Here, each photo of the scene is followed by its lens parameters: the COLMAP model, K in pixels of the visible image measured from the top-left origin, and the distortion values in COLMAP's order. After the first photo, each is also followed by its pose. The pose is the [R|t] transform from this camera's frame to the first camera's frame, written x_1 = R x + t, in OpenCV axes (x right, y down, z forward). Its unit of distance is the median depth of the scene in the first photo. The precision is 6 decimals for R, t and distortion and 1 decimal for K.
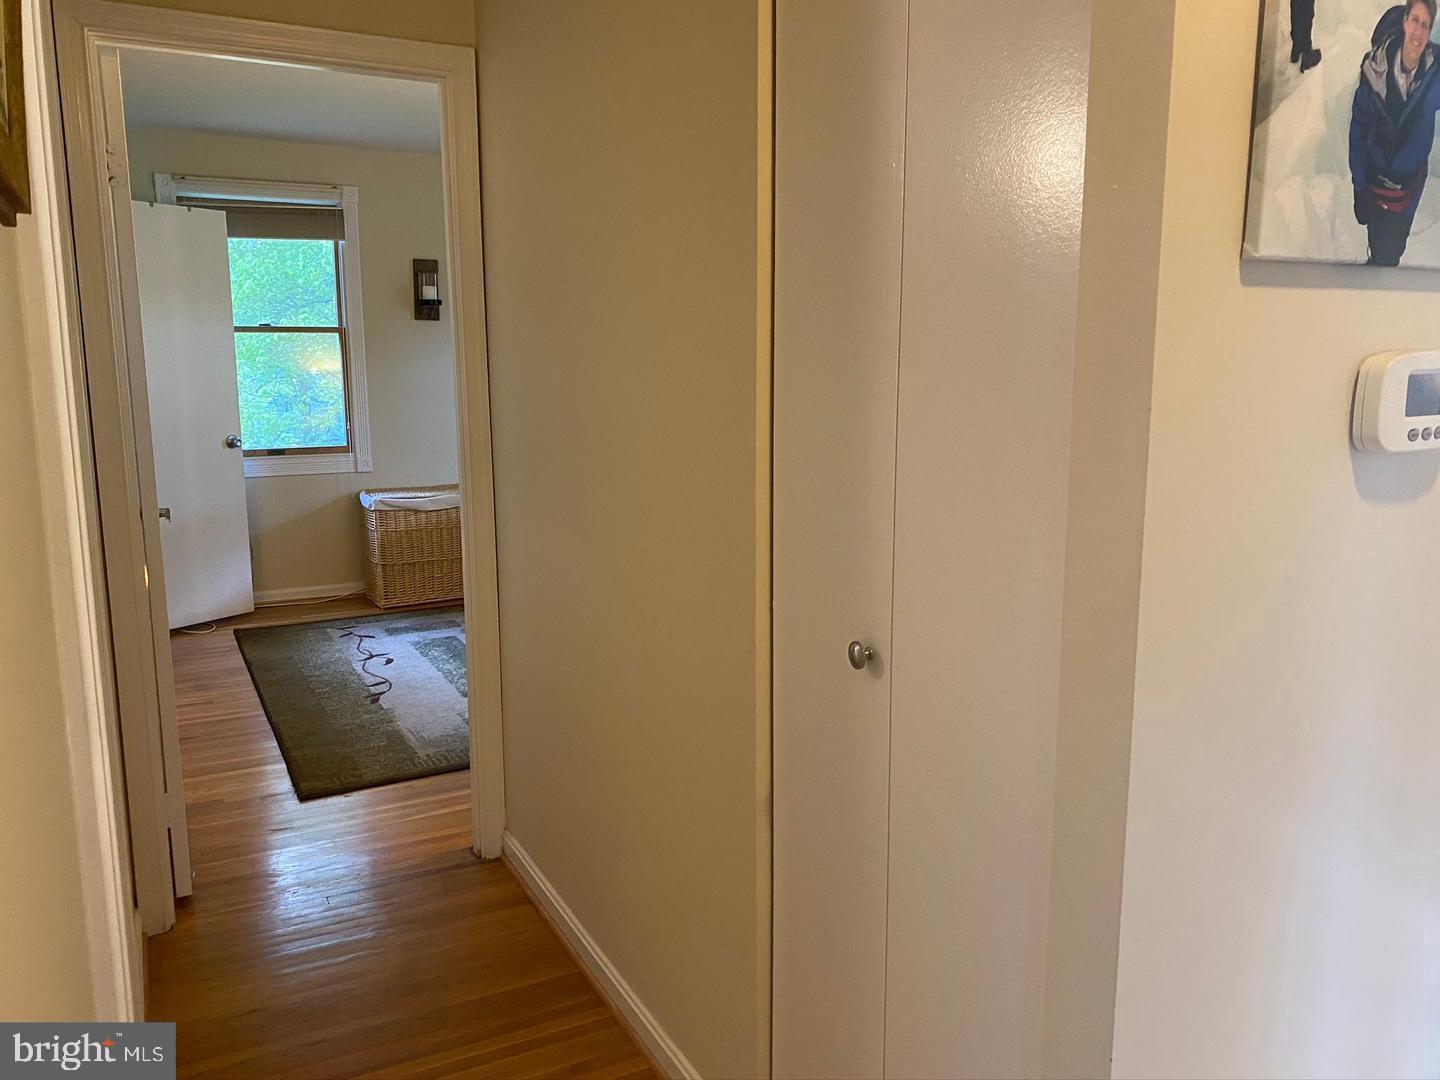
lens RADIAL K [[1083.7, 0, 720.0], [0, 1083.7, 540.0], [0, 0, 1]] dist [-0.011892, -0.008399]
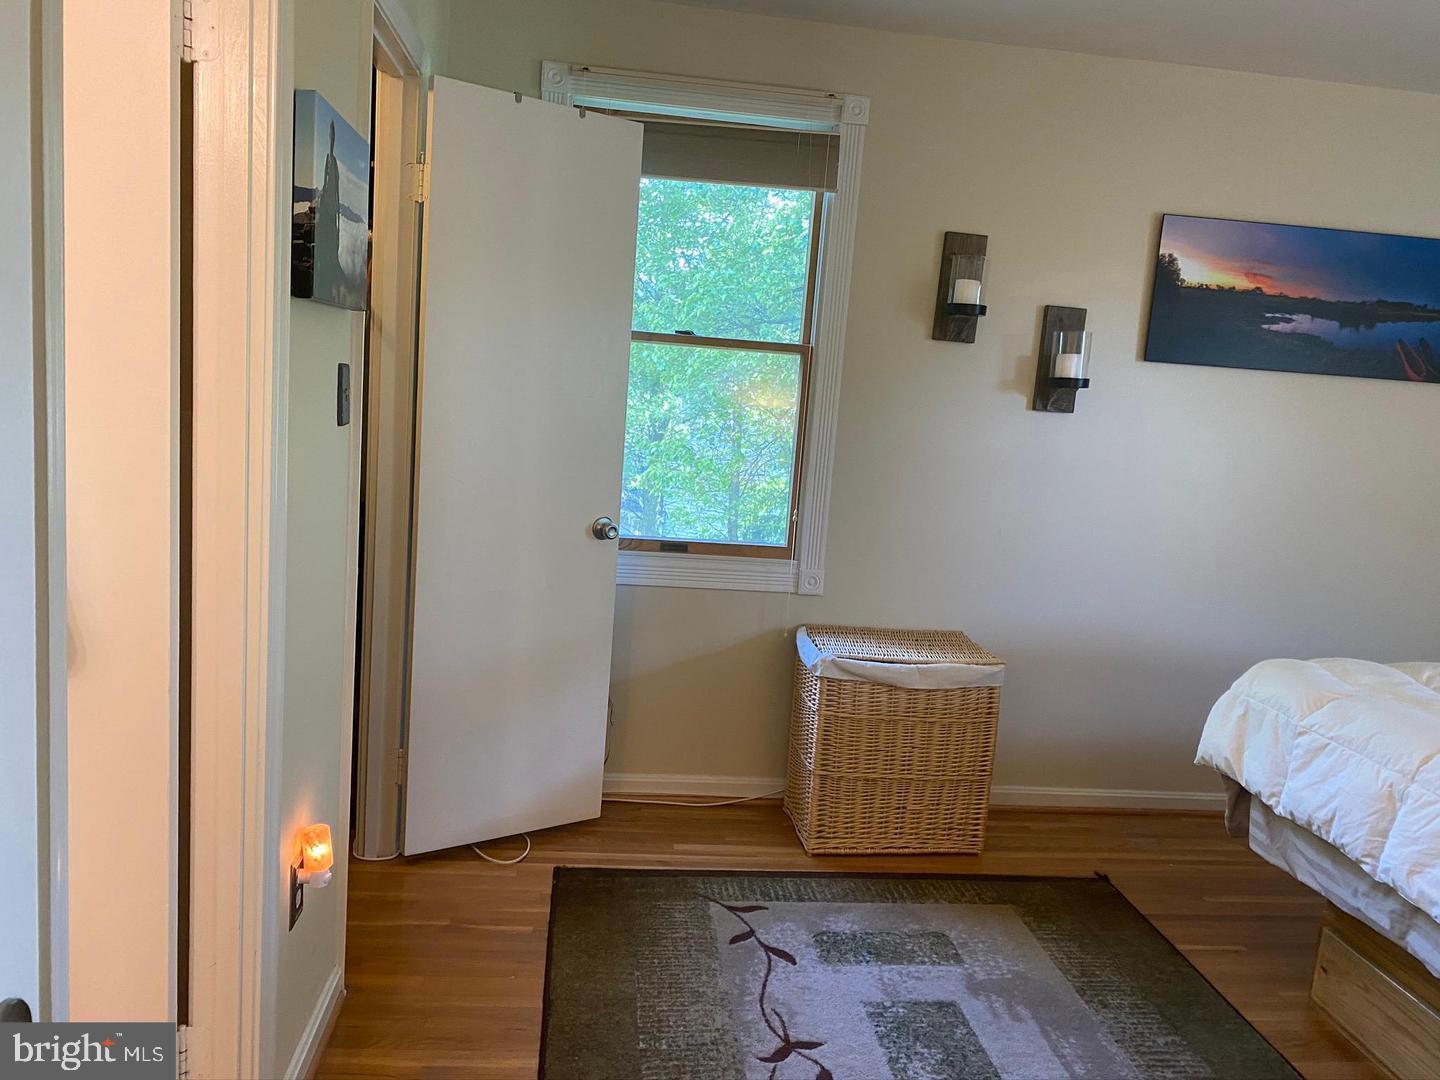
lens RADIAL K [[1081.6, 0, 720.0], [0, 1081.6, 540.0], [0, 0, 1]] dist [0.099283, -0.005496]
pose [[0.926257, 0.129030, -0.354118, -0.176755], [-0.137779, 0.990463, 0.000510, -0.088823], [0.350806, 0.048318, 0.935201, 0.453158]]
